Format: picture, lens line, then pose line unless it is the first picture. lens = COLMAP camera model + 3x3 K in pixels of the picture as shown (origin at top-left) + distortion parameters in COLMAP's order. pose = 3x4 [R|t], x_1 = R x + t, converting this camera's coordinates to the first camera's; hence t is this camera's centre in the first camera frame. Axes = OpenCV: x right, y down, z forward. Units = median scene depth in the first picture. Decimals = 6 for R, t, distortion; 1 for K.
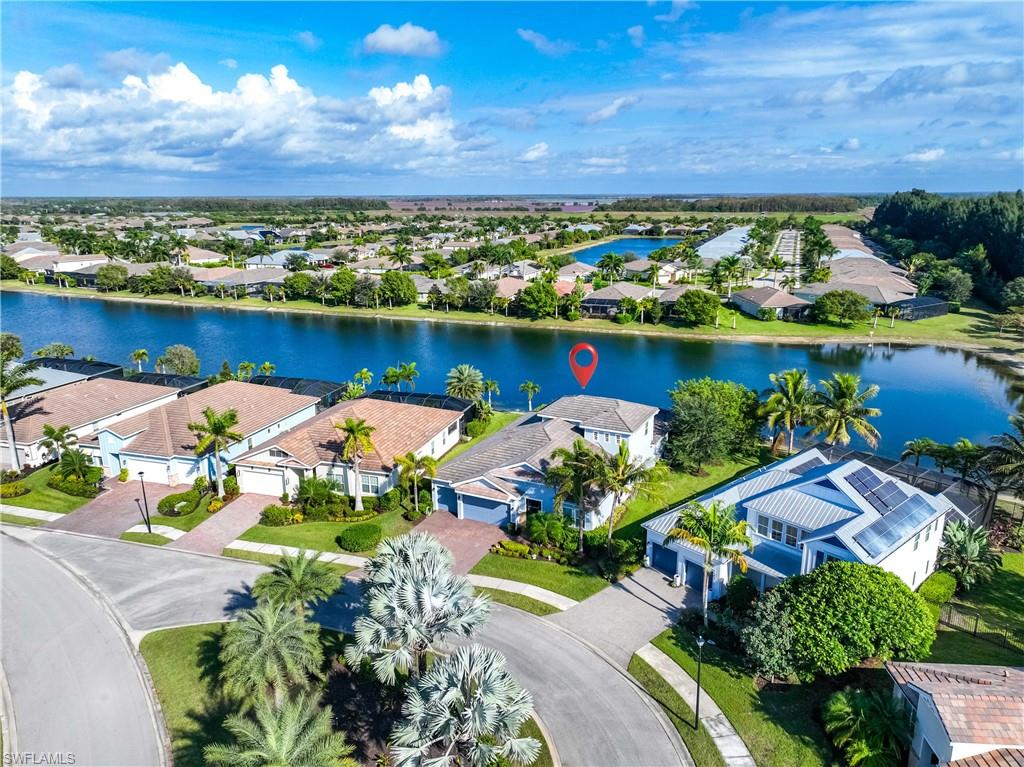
lens RADIAL K [[718.5, 0, 512.0], [0, 718.5, 383.5], [0, 0, 1]] dist [0.003767, 0.006818]
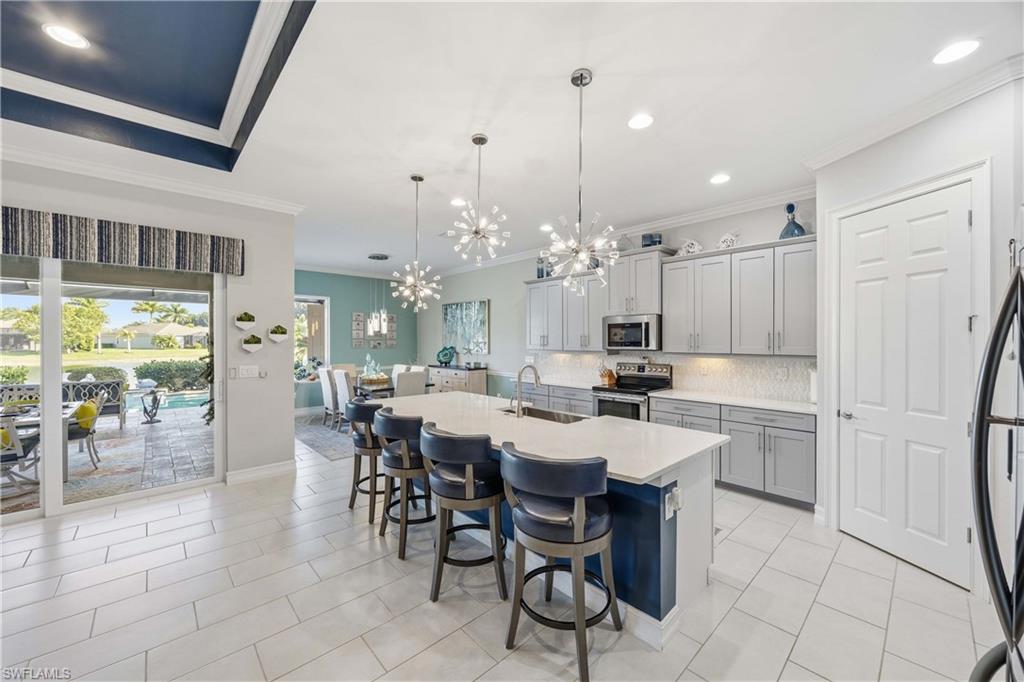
lens RADIAL K [[388.3, 0, 510.6], [0, 388.3, 341.2], [0, 0, 1]] dist [-0.004299, 0.000131]
pose [[0.344142, 0.004790, 0.938906, 0.046613], [0.232042, 0.968534, -0.089993, 0.048676], [-0.909793, 0.248836, 0.332201, 0.452070]]
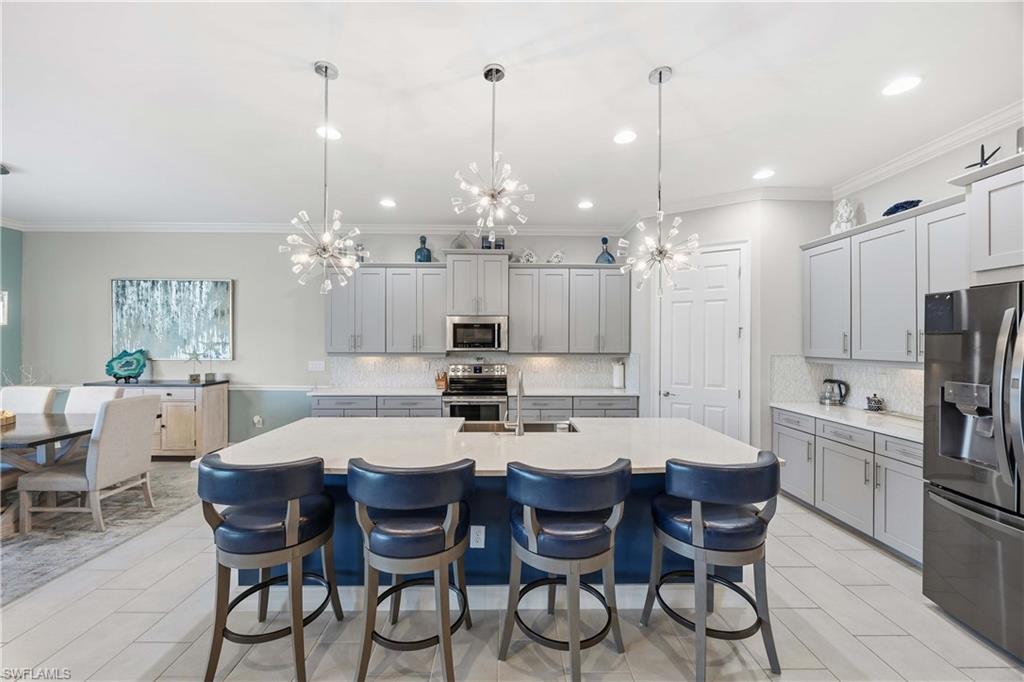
lens RADIAL K [[388.3, 0, 510.6], [0, 388.3, 341.2], [0, 0, 1]] dist [-0.004299, 0.000131]
pose [[-0.468833, 0.004455, 0.883276, 0.050073], [0.219254, 0.969277, 0.111489, 0.045931], [-0.855642, 0.245932, -0.455405, 0.462563]]
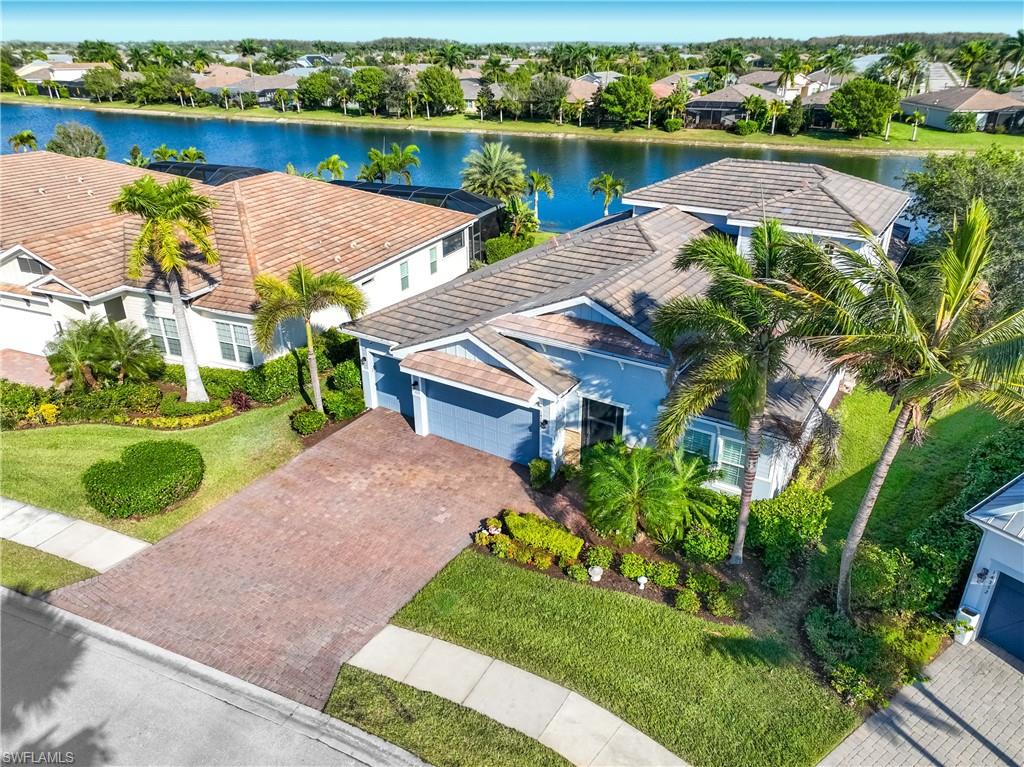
lens RADIAL K [[718.5, 0, 512.0], [0, 718.5, 383.5], [0, 0, 1]] dist [0.003767, 0.006818]
pose [[0.994205, 0.046527, -0.096912, 0.007349], [-0.027934, 0.982333, 0.185044, 0.033254], [0.103810, -0.181265, 0.977940, 0.246367]]
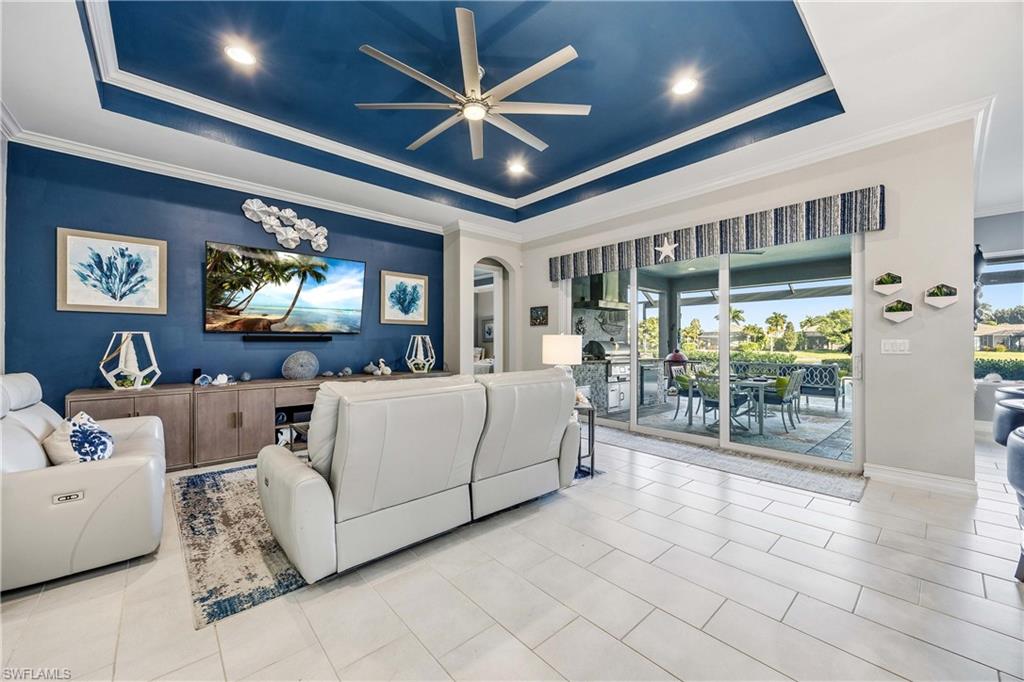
lens RADIAL K [[391.3, 0, 512.0], [0, 391.3, 341.0], [0, 0, 1]] dist [-0.000576, -0.000038]
pose [[0.934611, 0.005438, -0.355631, 0.051948], [-0.094851, 0.967483, -0.234480, 0.050380], [0.342792, 0.252879, 0.904735, 0.451286]]
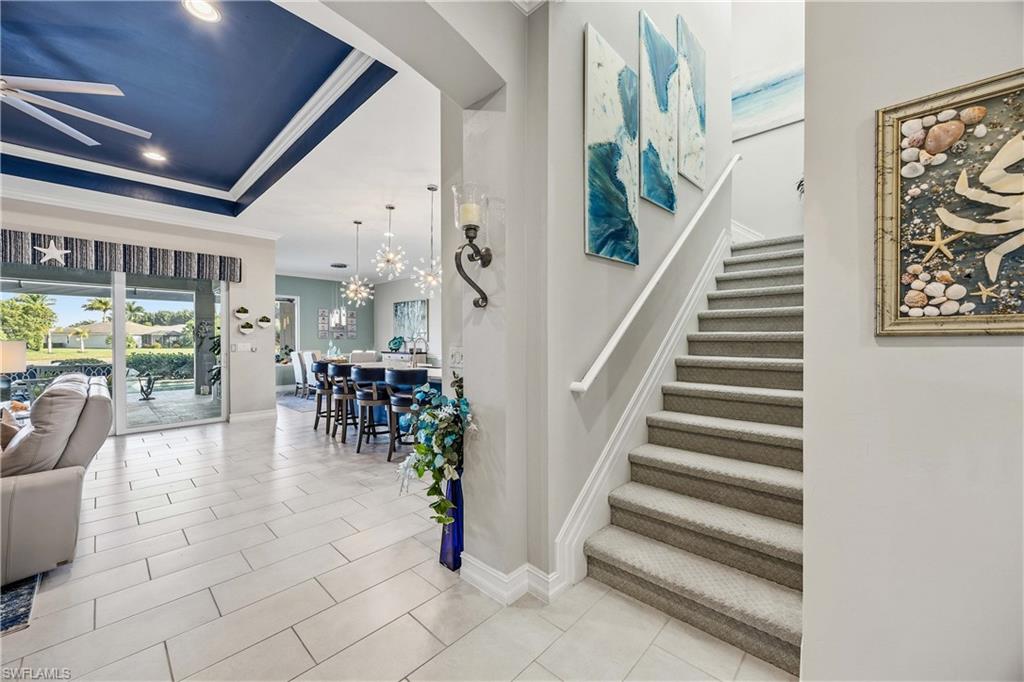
lens RADIAL K [[388.3, 0, 510.6], [0, 388.3, 341.2], [0, 0, 1]] dist [-0.004299, 0.000131]
pose [[0.281629, 0.003085, 0.959518, 0.037771], [0.239174, 0.968205, -0.073313, 0.051968], [-0.929237, 0.250139, 0.271937, 0.444063]]
